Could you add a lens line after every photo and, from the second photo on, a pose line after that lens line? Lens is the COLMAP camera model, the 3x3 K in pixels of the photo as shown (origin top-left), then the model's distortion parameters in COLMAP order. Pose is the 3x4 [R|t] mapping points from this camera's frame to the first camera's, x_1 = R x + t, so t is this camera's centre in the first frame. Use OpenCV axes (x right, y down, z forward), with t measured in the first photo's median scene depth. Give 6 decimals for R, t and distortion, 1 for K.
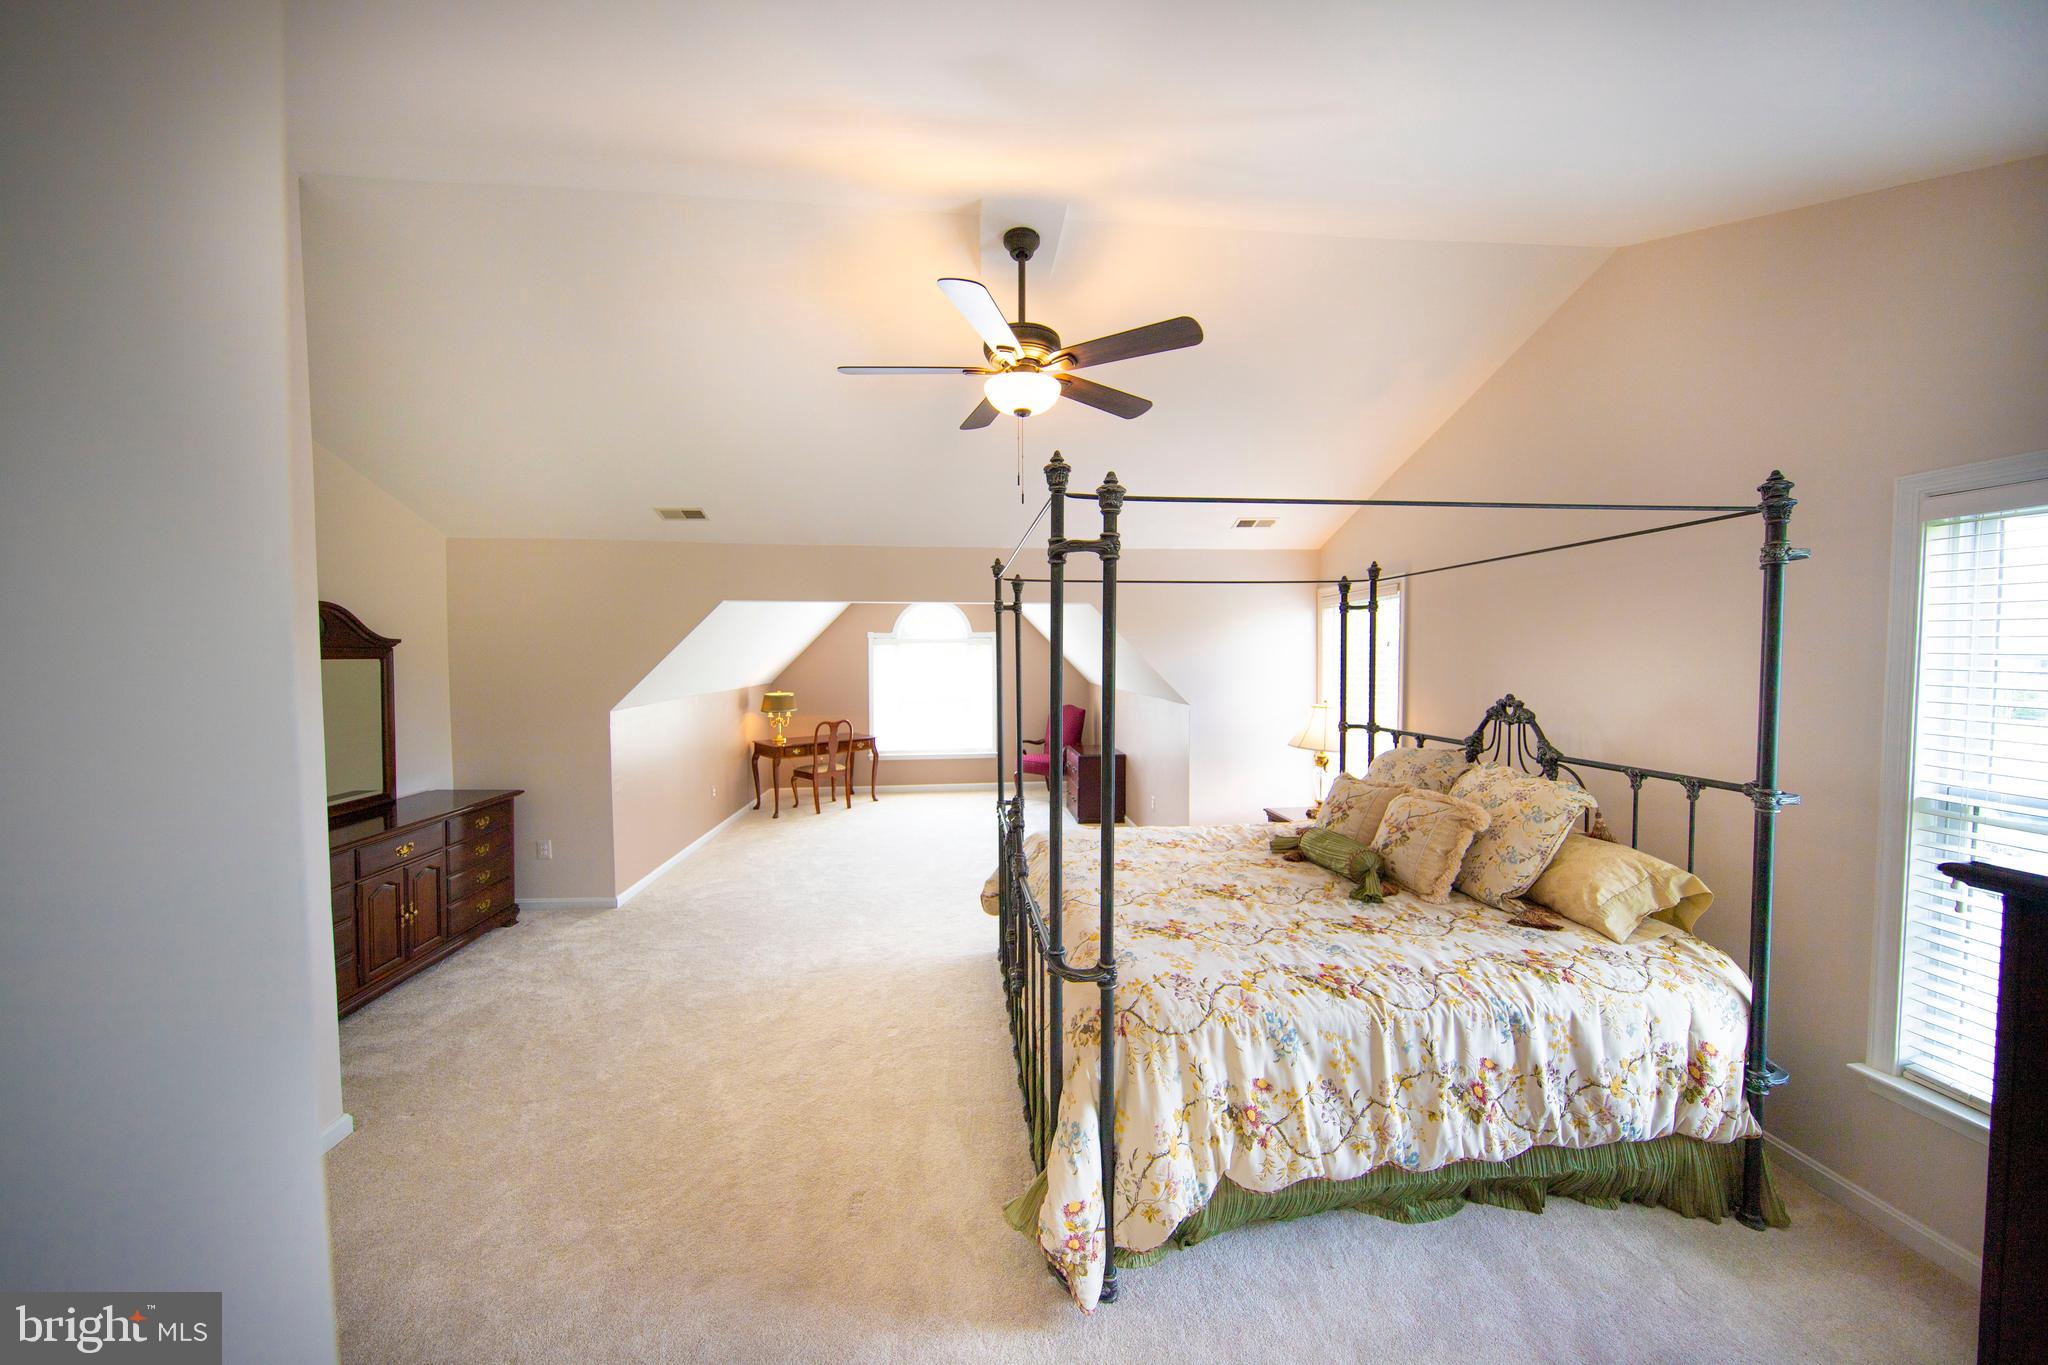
lens RADIAL K [[681.9, 0, 1024.0], [0, 681.9, 682.5], [0, 0, 1]] dist [-0.000030, -0.000086]
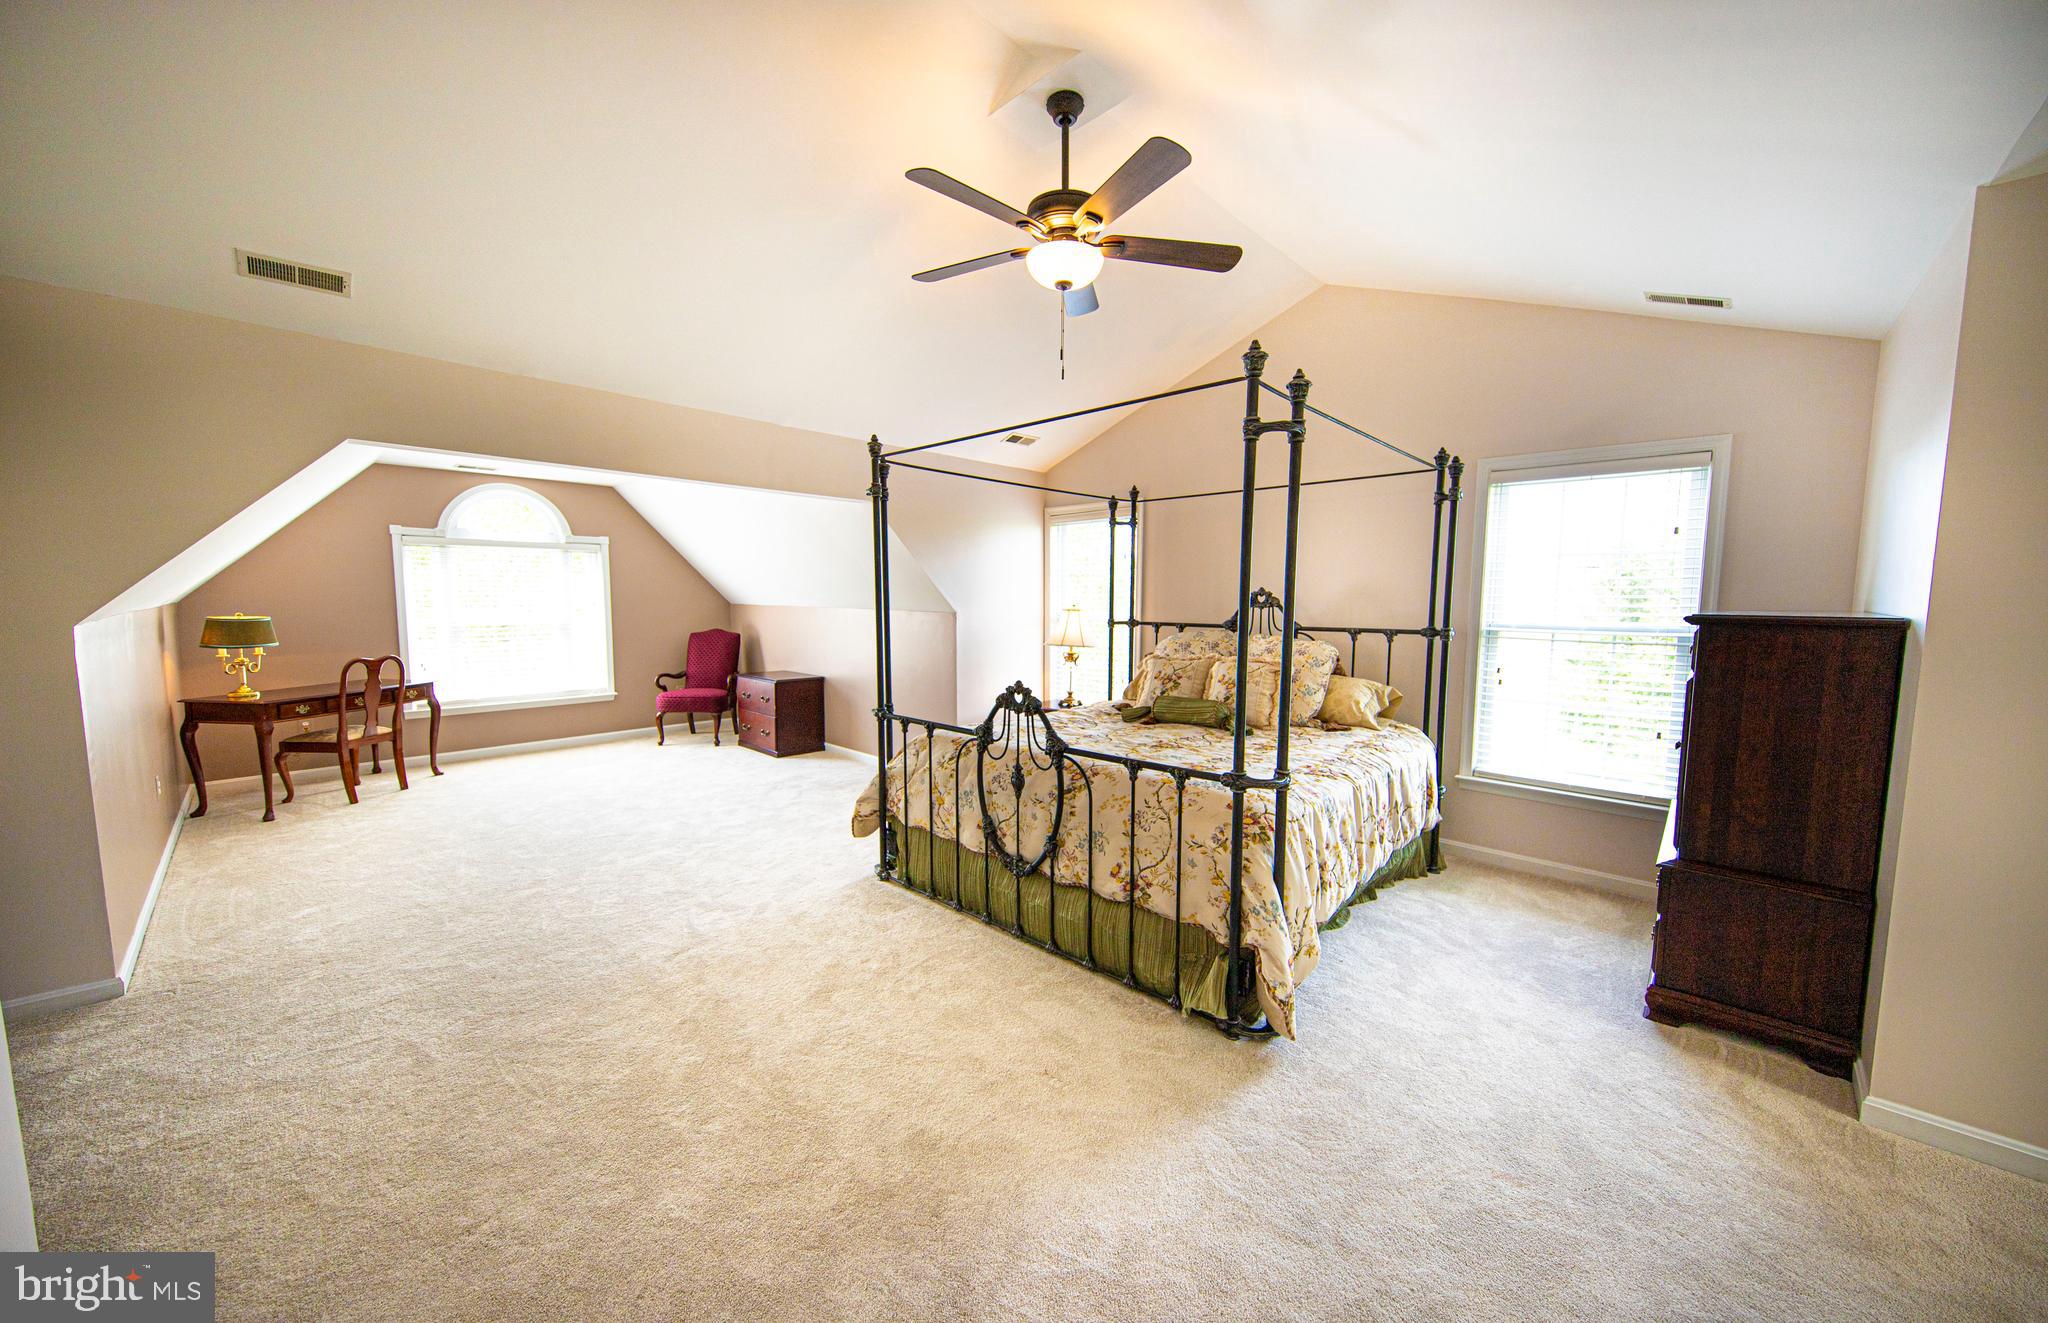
lens RADIAL K [[730.1, 0, 1024.0], [0, 730.1, 661.5], [0, 0, 1]] dist [0.012581, -0.000090]
pose [[0.760394, -0.051153, 0.647445, -0.489576], [0.017926, 0.998167, 0.057810, 0.056635], [-0.649215, -0.032352, 0.759917, 0.129058]]
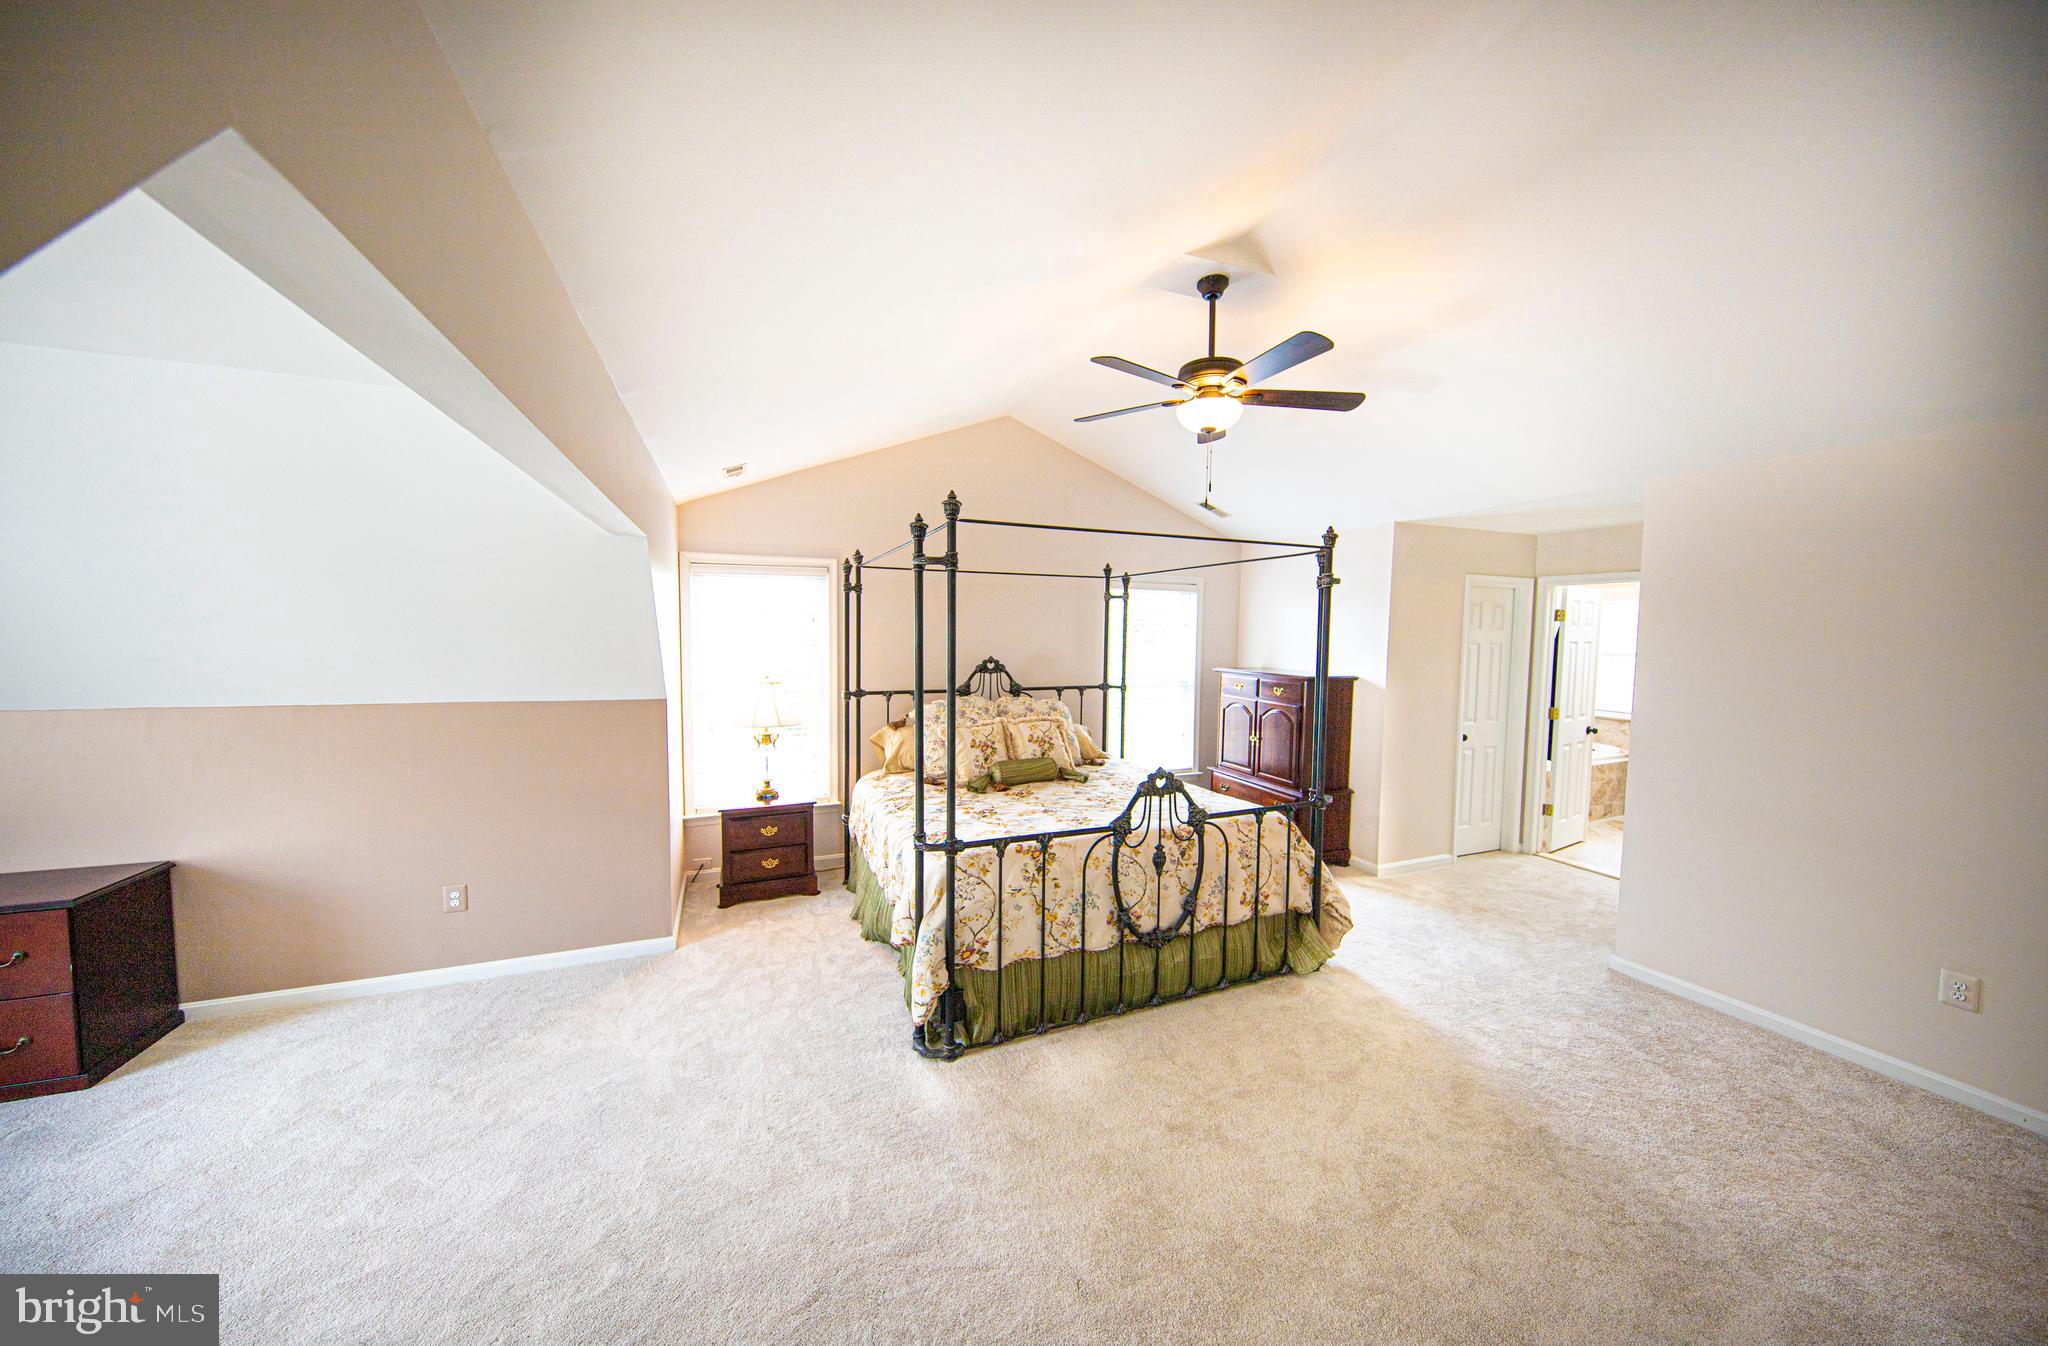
lens RADIAL K [[704.3, 0, 1024.0], [0, 704.3, 673.0], [0, 0, 1]] dist [0.001599, 0.000080]
pose [[-0.291930, -0.060846, 0.954502, -0.707675], [0.027751, 0.997015, 0.072044, -0.046223], [-0.956037, 0.047520, -0.289370, 1.079035]]
